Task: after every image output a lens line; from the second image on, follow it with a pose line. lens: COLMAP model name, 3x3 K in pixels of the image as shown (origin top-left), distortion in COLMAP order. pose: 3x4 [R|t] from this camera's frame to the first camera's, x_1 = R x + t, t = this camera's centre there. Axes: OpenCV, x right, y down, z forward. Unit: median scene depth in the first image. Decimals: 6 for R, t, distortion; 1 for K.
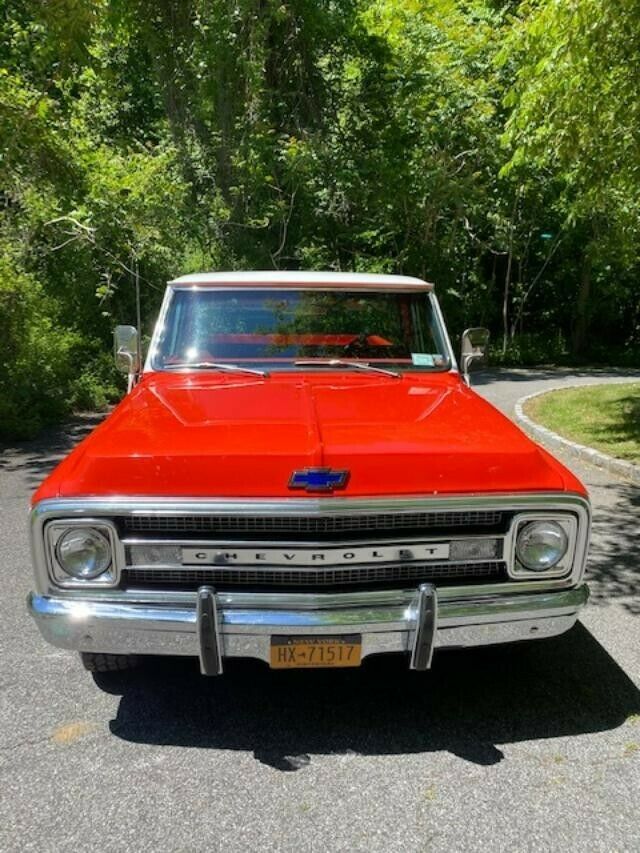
lens RADIAL K [[664.9, 0, 318.8], [0, 664.9, 433.1], [0, 0, 1]] dist [0.036434, -0.046591]
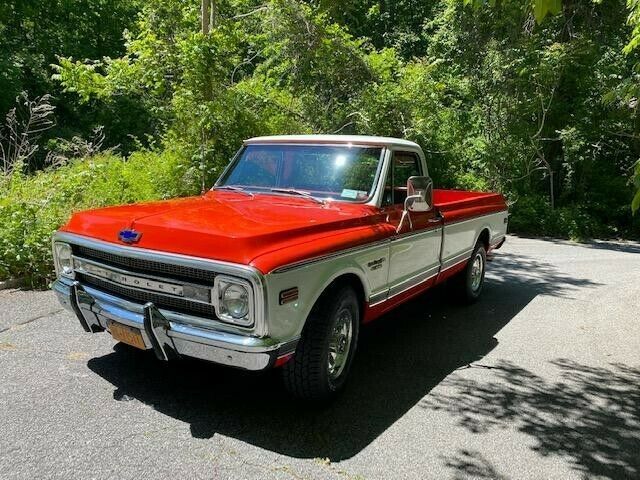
lens RADIAL K [[498.8, 0, 318.1], [0, 498.8, 237.2], [0, 0, 1]] dist [0.036434, -0.046591]
pose [[0.802987, 0.113611, -0.585068, 1.089586], [-0.155054, 0.987682, -0.021015, 0.019969], [0.575474, 0.107592, 0.810712, 0.169600]]
